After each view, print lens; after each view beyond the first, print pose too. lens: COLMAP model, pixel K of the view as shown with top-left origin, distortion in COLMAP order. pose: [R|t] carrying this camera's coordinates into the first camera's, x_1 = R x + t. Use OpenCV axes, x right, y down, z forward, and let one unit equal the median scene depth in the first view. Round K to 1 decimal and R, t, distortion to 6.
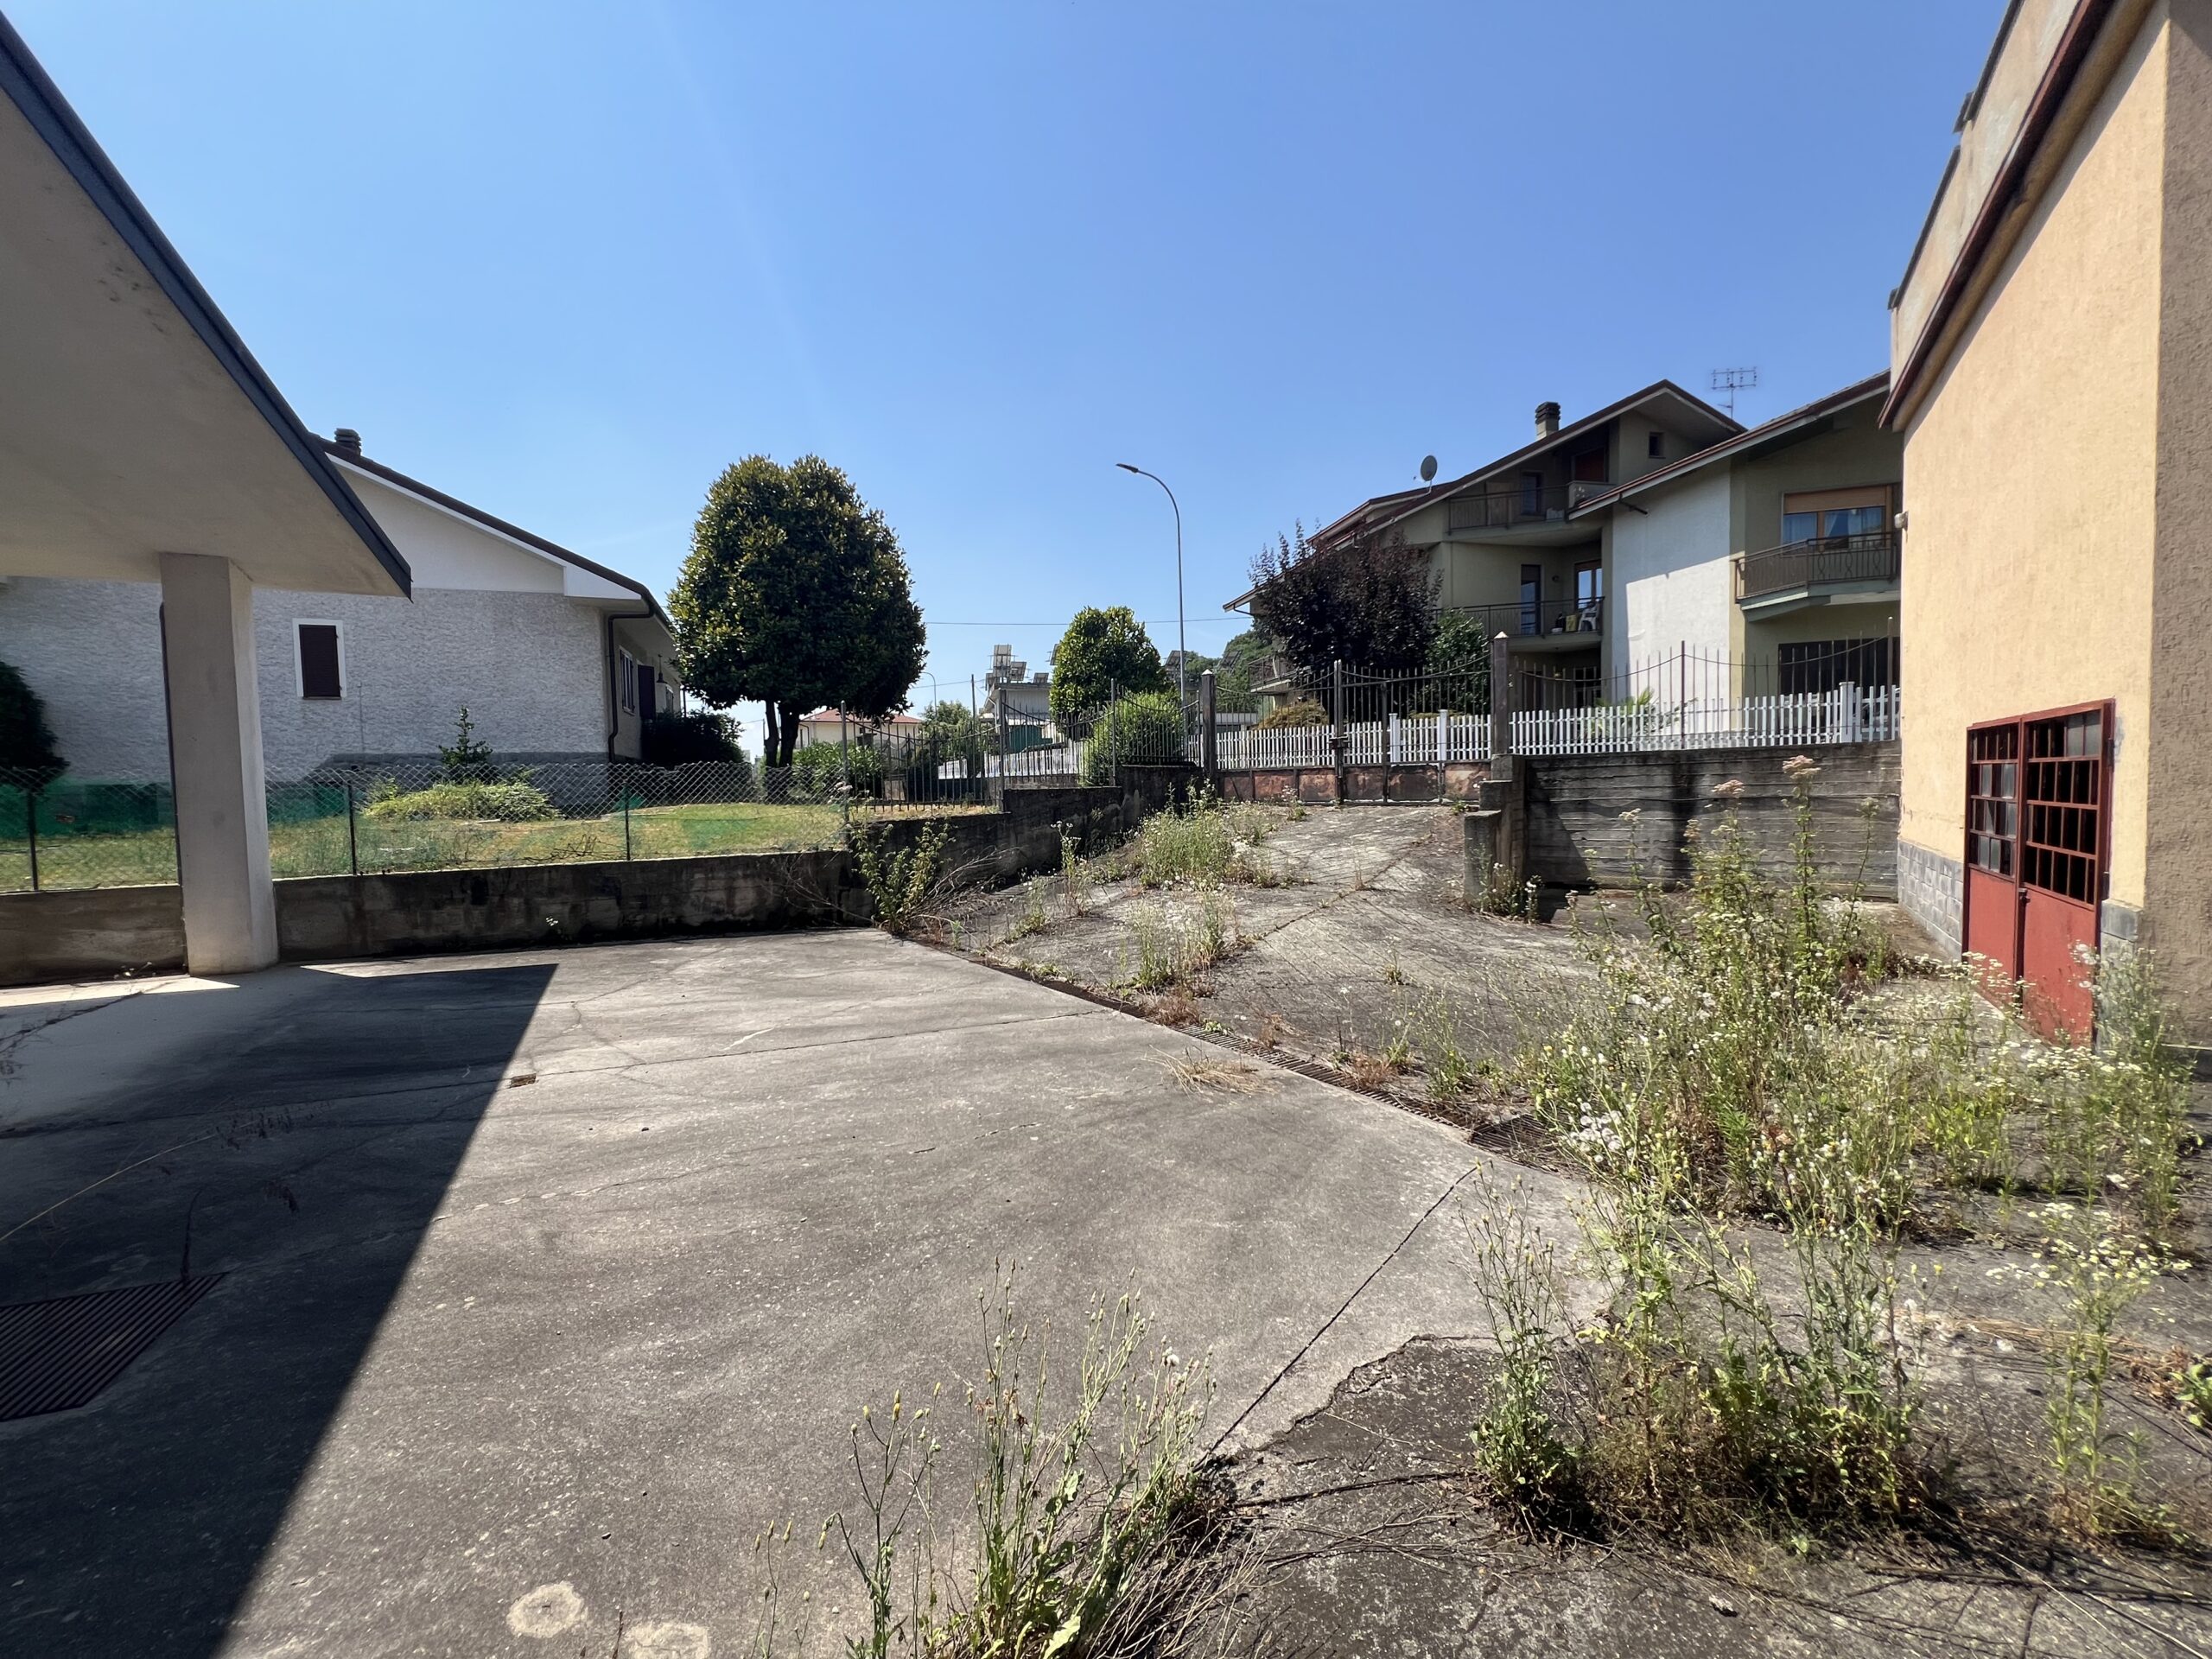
lens RADIAL K [[896.7, 0, 1090.3], [0, 896.7, 838.3], [0, 0, 1]] dist [0.001582, 0.000596]
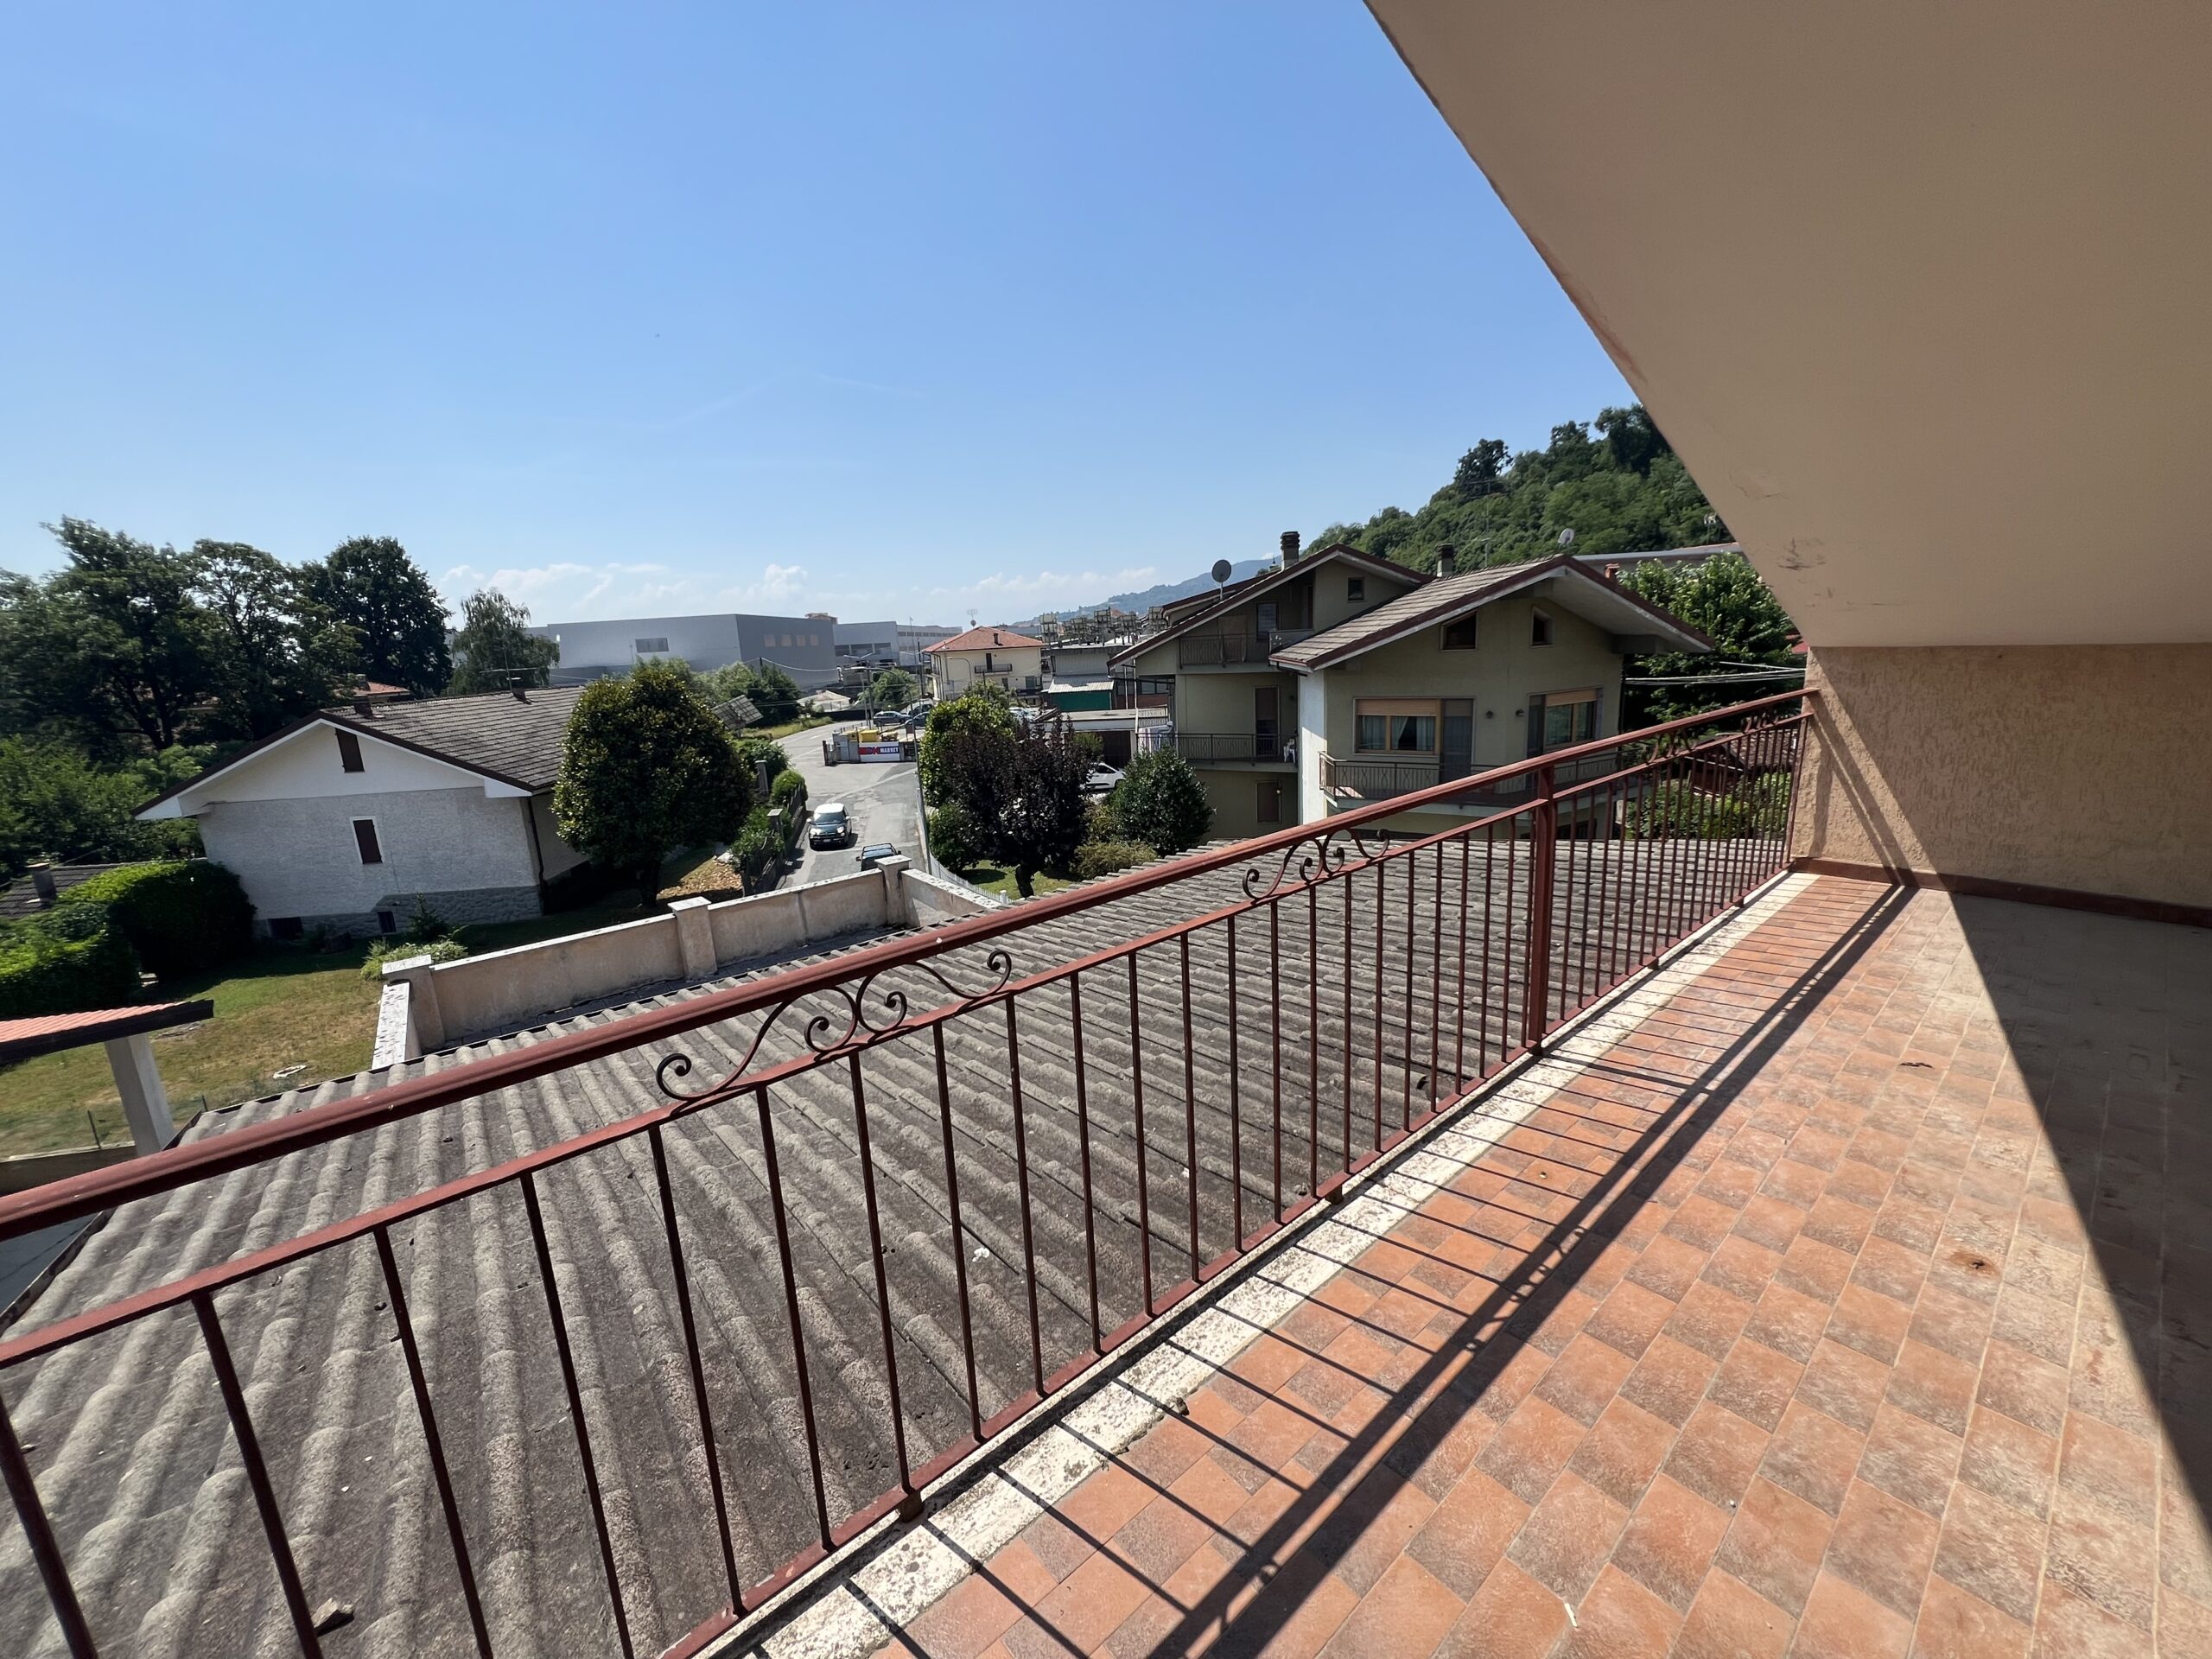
lens RADIAL K [[896.7, 0, 1072.5], [0, 896.7, 841.8], [0, 0, 1]] dist [0.001582, 0.000596]
pose [[0.962397, 0.027652, -0.270235, 0.772742], [0.019043, 0.985490, 0.168660, -0.424135], [0.270978, -0.167464, 0.947907, -0.188889]]
